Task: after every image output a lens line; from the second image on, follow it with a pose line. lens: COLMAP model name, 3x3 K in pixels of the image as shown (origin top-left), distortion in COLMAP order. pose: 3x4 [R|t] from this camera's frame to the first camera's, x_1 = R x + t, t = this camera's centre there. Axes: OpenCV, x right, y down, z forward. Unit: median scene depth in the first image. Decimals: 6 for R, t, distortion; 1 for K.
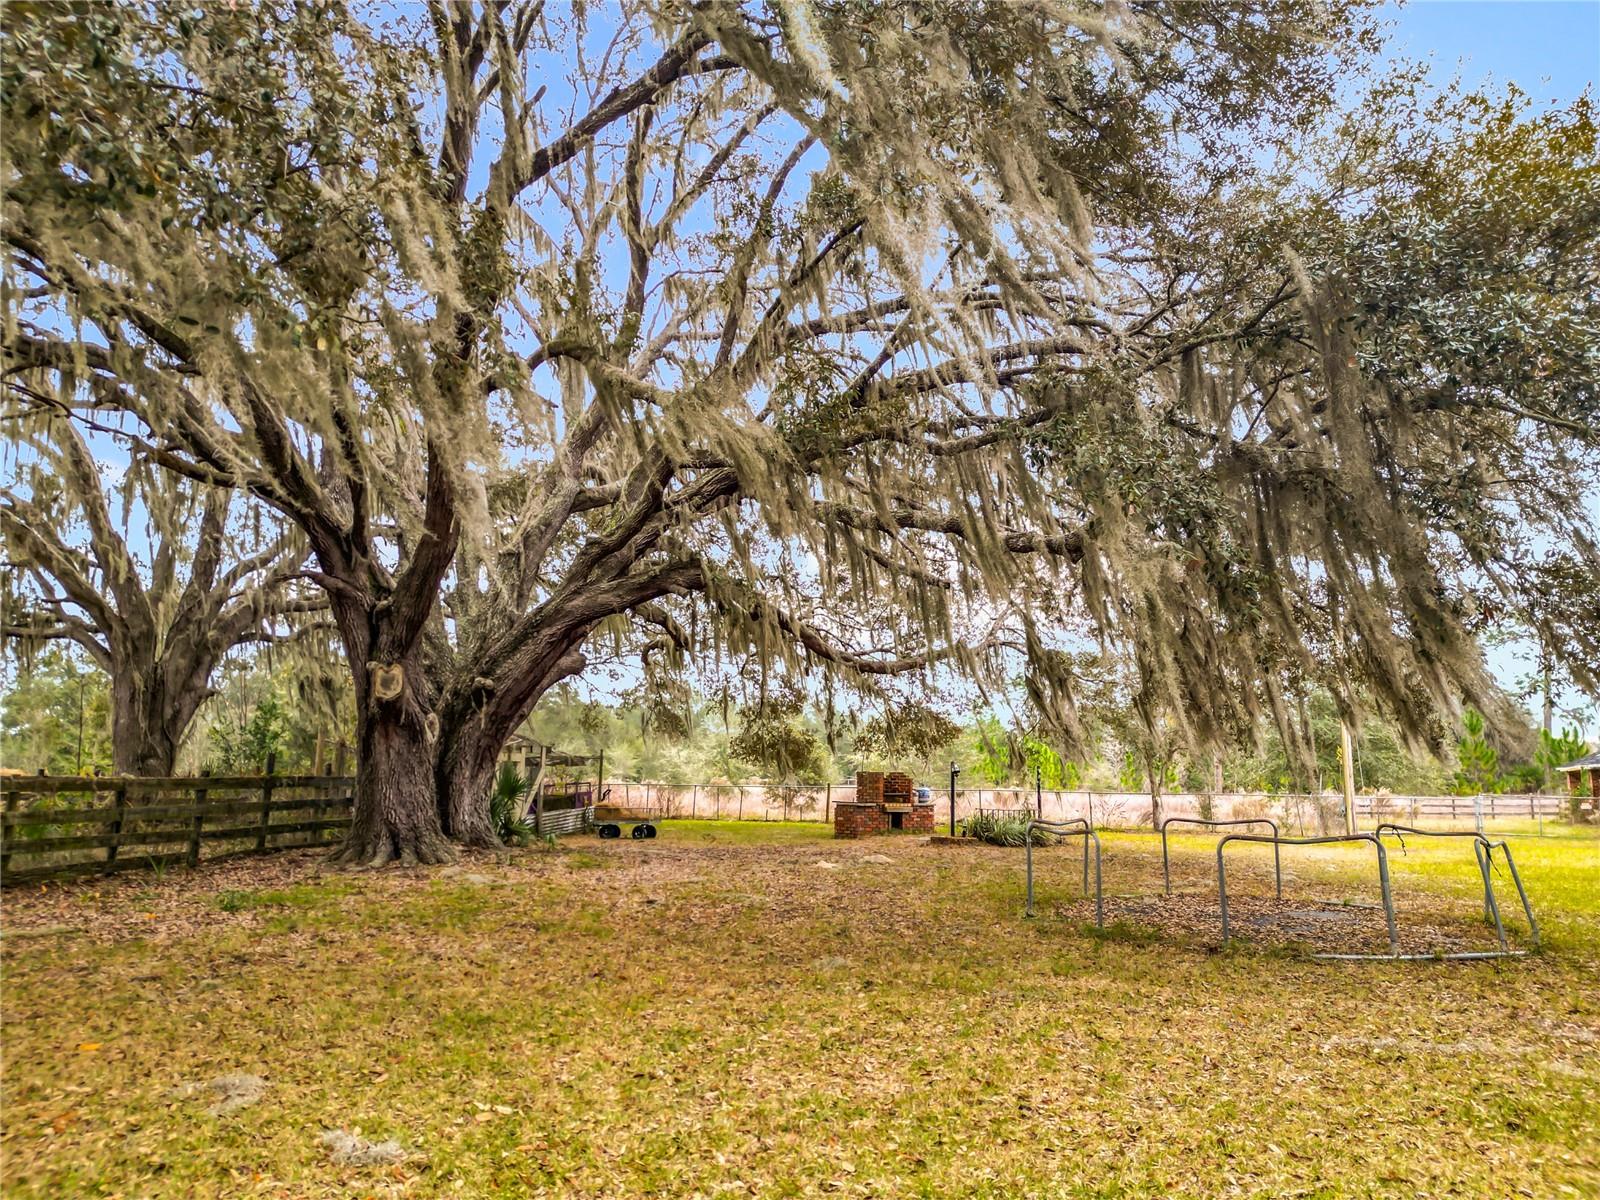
lens RADIAL K [[1118.0, 0, 794.8], [0, 1118.0, 597.8], [0, 0, 1]] dist [0.067322, -0.063850]
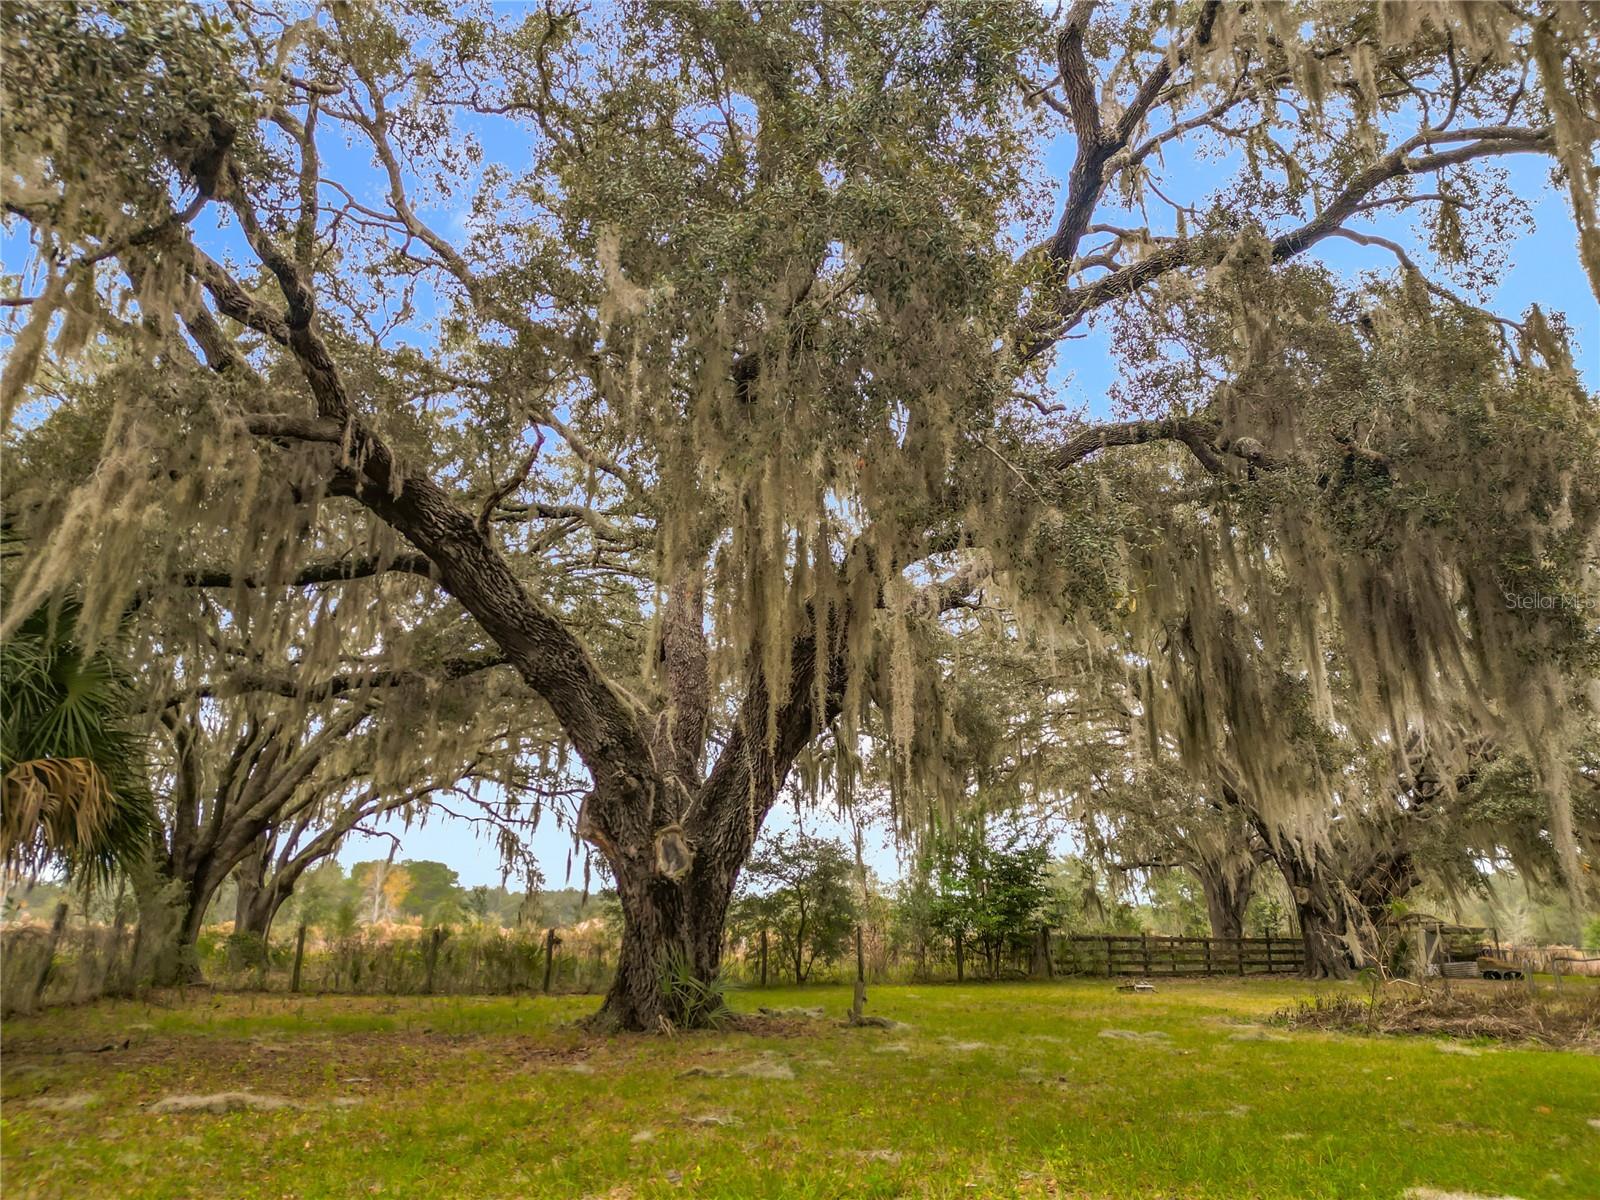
lens RADIAL K [[1118.0, 0, 794.8], [0, 1118.0, 597.8], [0, 0, 1]] dist [0.067322, -0.063850]
pose [[0.622105, -0.224674, -0.750005, 0.775941], [0.120808, 0.974015, -0.191573, -0.180289], [0.773558, 0.028572, 0.633082, -1.152579]]
